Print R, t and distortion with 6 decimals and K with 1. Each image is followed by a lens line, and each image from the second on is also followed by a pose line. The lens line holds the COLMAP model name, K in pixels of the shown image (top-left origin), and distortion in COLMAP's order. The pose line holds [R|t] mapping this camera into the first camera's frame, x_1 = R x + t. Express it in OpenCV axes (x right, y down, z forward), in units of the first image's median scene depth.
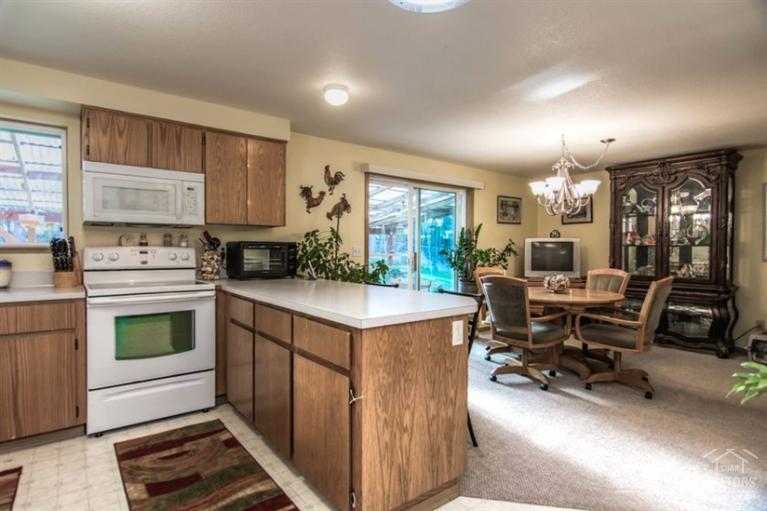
lens RADIAL K [[405.5, 0, 380.5], [0, 405.5, 255.3], [0, 0, 1]] dist [0.002156, -0.002568]
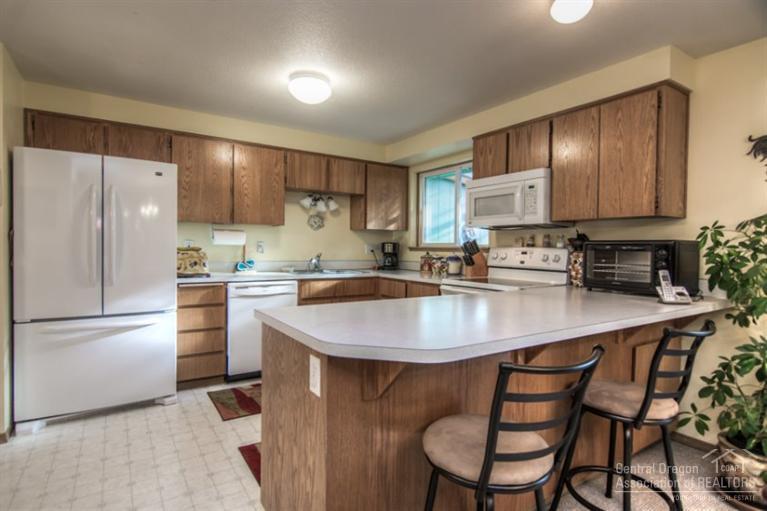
lens RADIAL K [[405.5, 0, 375.8], [0, 405.5, 258.3], [0, 0, 1]] dist [0.002156, -0.002568]
pose [[-0.092273, 0.024395, -0.995435, 0.423460], [-0.025974, 0.999301, 0.026897, -0.009527], [0.995395, 0.028337, -0.091575, 0.591087]]
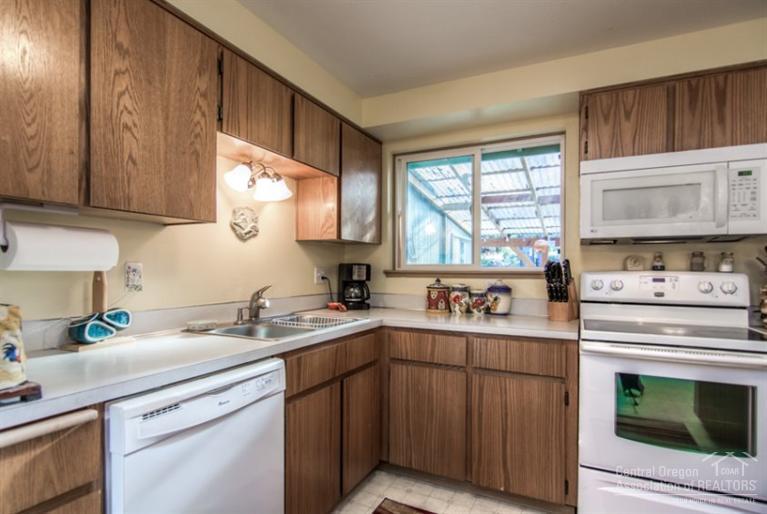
lens RADIAL K [[405.5, 0, 379.6], [0, 405.5, 271.3], [0, 0, 1]] dist [0.002156, -0.002568]
pose [[0.435165, 0.001549, -0.900349, -0.138798], [-0.017599, 0.999822, -0.006786, -0.007148], [0.900179, 0.018798, 0.435115, 0.223432]]
